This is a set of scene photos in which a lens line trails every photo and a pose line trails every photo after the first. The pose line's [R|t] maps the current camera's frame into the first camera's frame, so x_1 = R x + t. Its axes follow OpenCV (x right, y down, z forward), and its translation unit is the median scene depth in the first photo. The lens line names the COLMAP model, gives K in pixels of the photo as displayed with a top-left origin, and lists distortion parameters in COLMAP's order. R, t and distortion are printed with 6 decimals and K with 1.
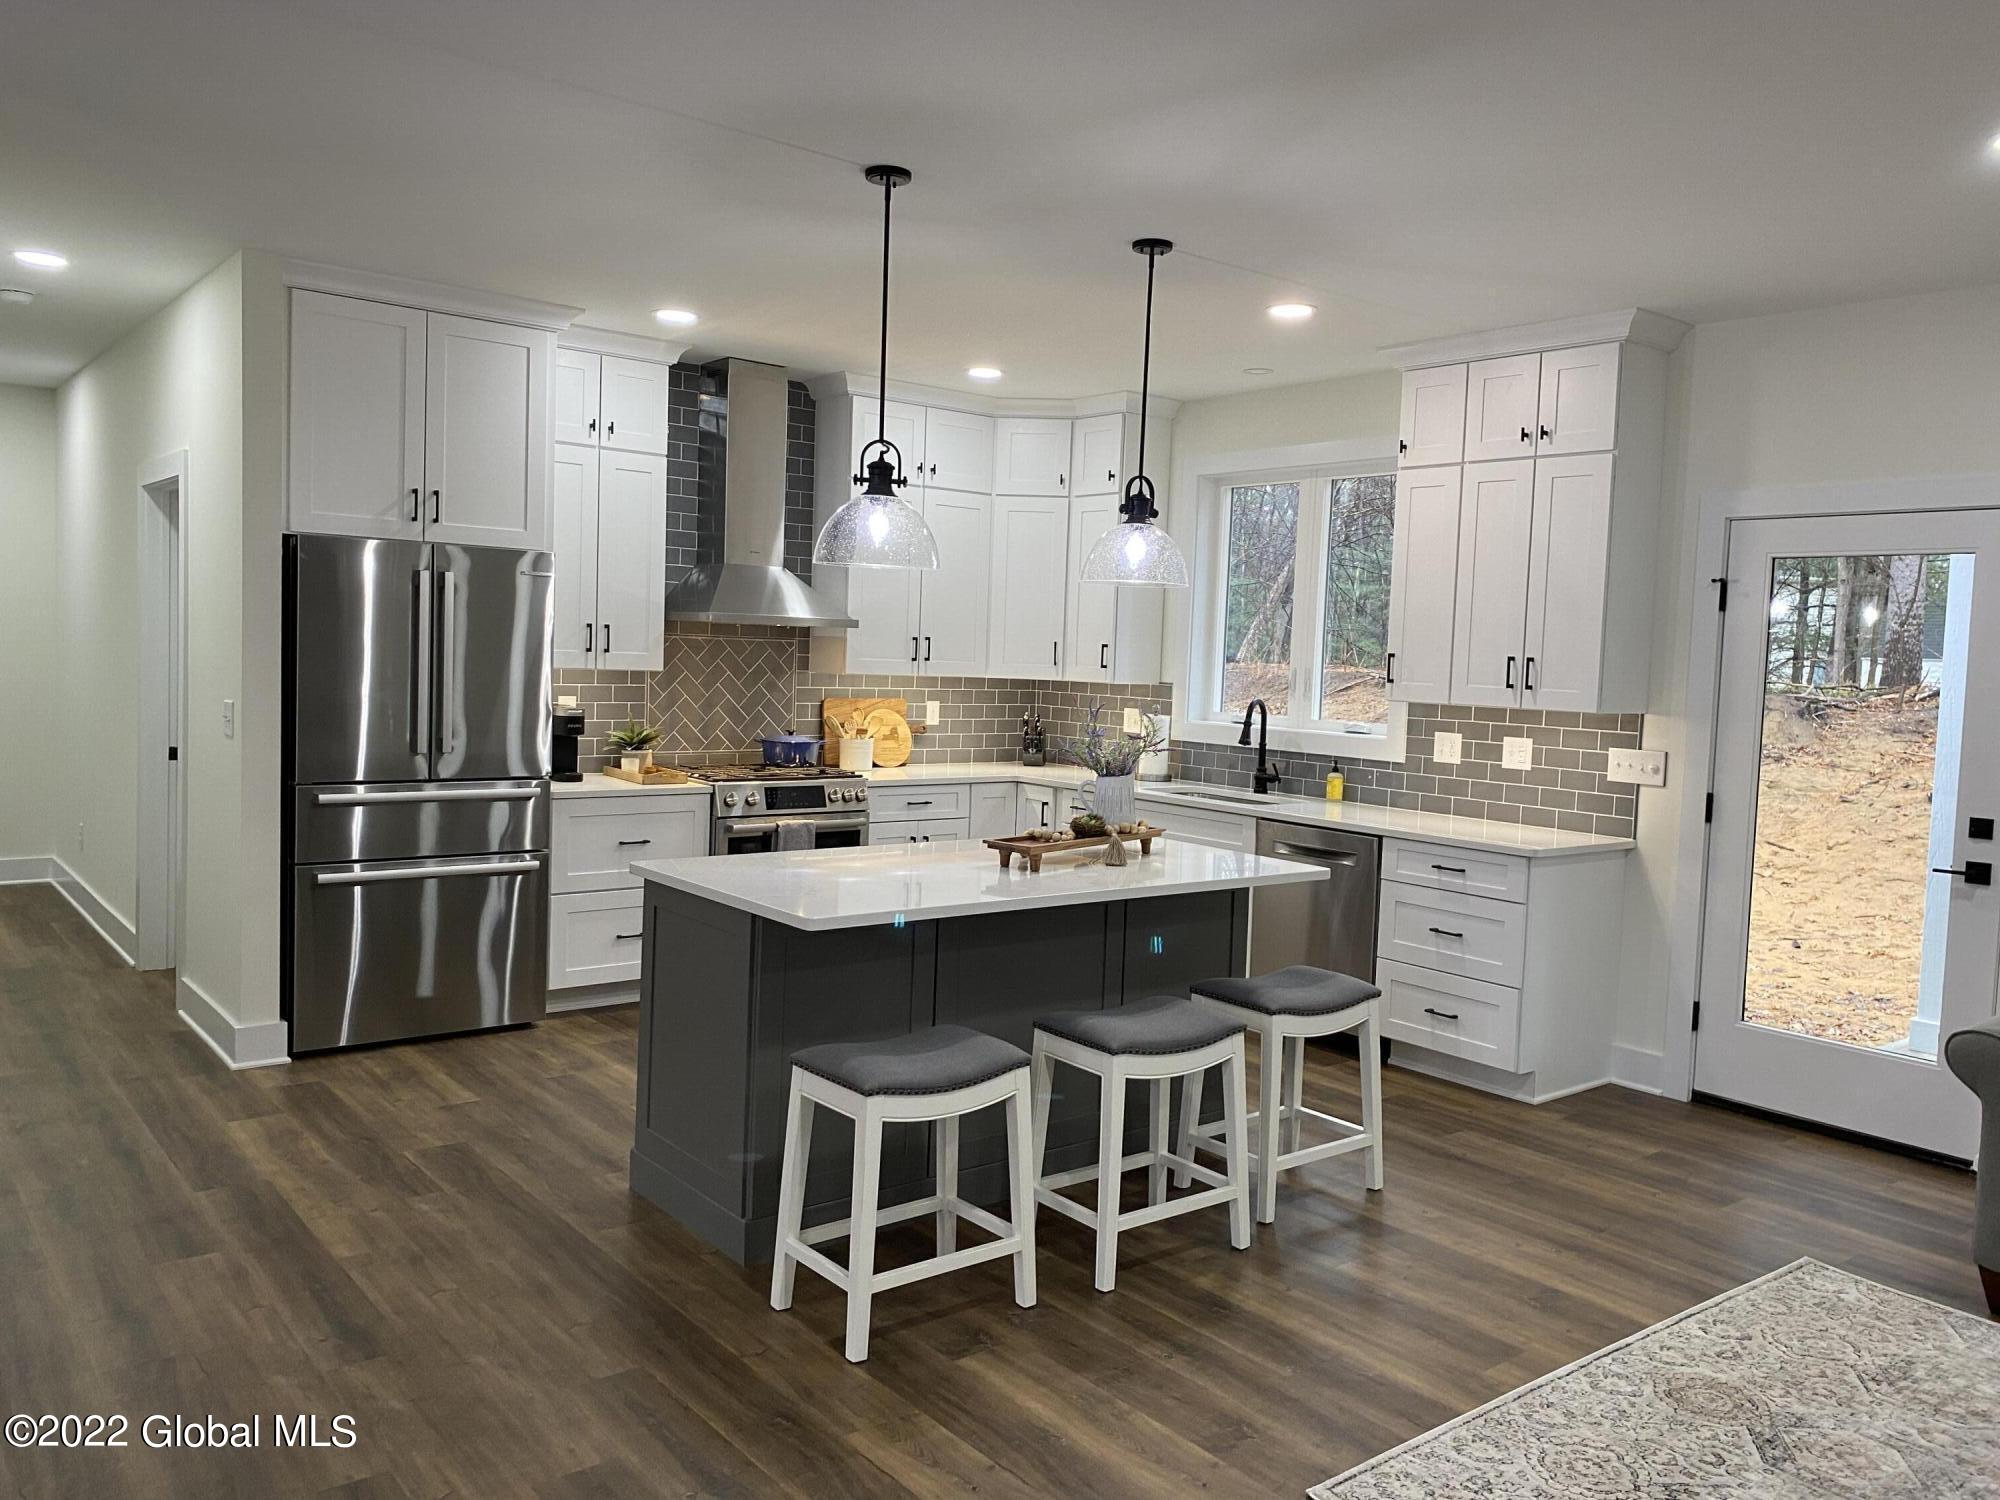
lens RADIAL K [[1534.8, 0, 1000.0], [0, 1534.8, 750.0], [0, 0, 1]] dist [0.007504, 0.009587]
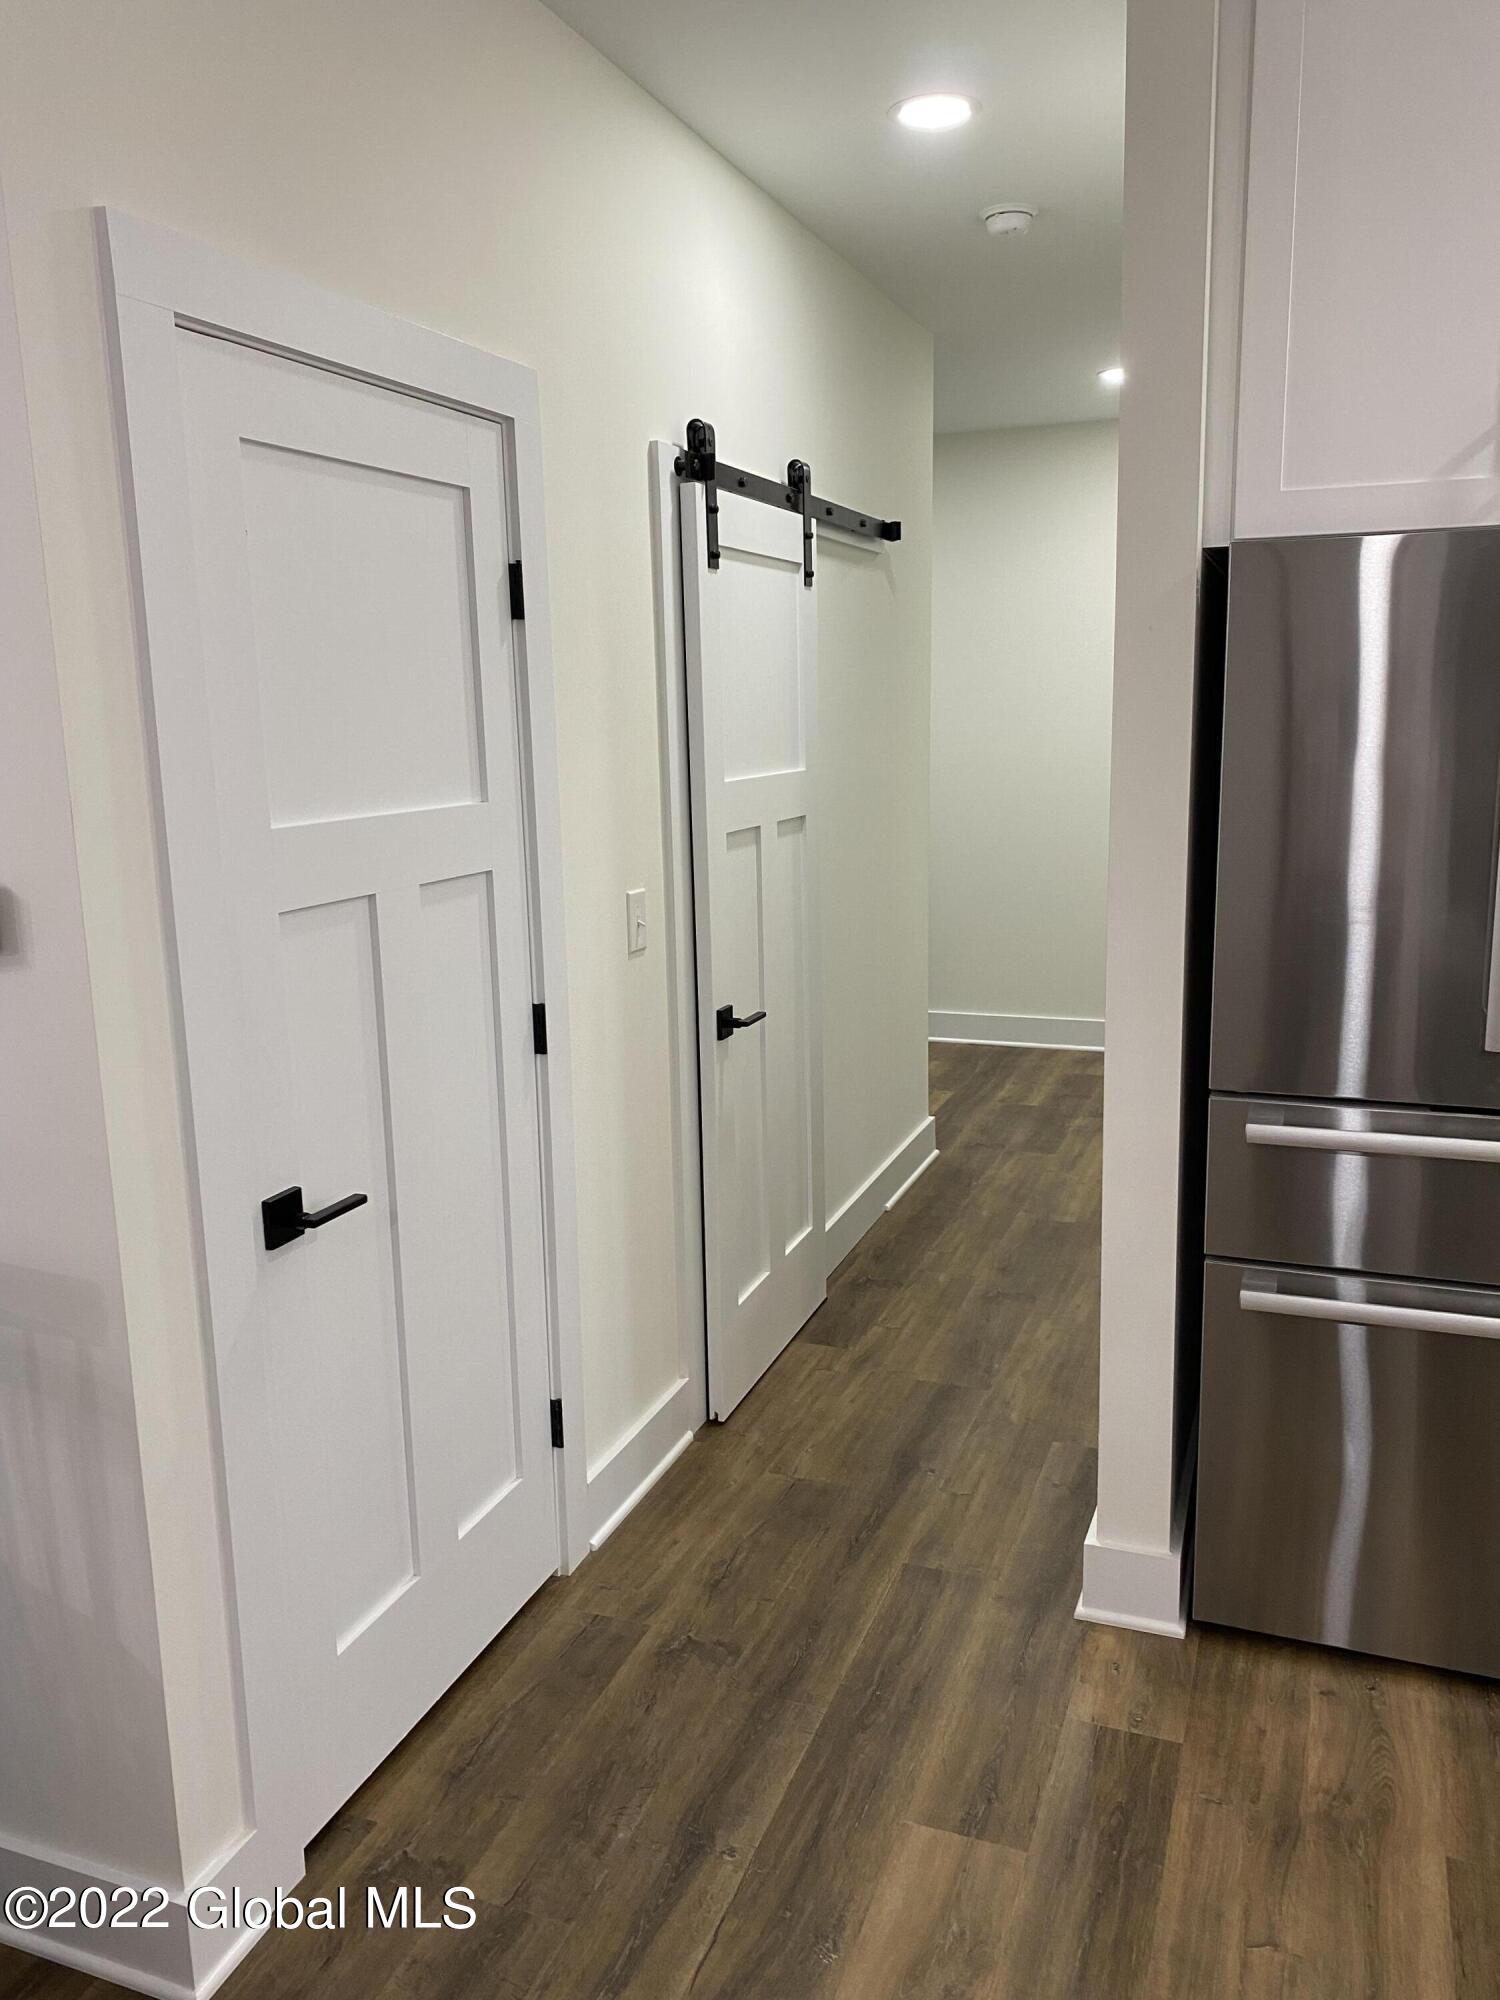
lens RADIAL K [[1534.8, 0, 750.0], [0, 1534.8, 1000.0], [0, 0, 1]] dist [0.007504, 0.009587]
pose [[0.510599, 0.113799, -0.852255, -0.134721], [-0.014011, 0.992172, 0.124087, -0.062631], [0.859705, -0.051418, 0.508197, 0.649166]]
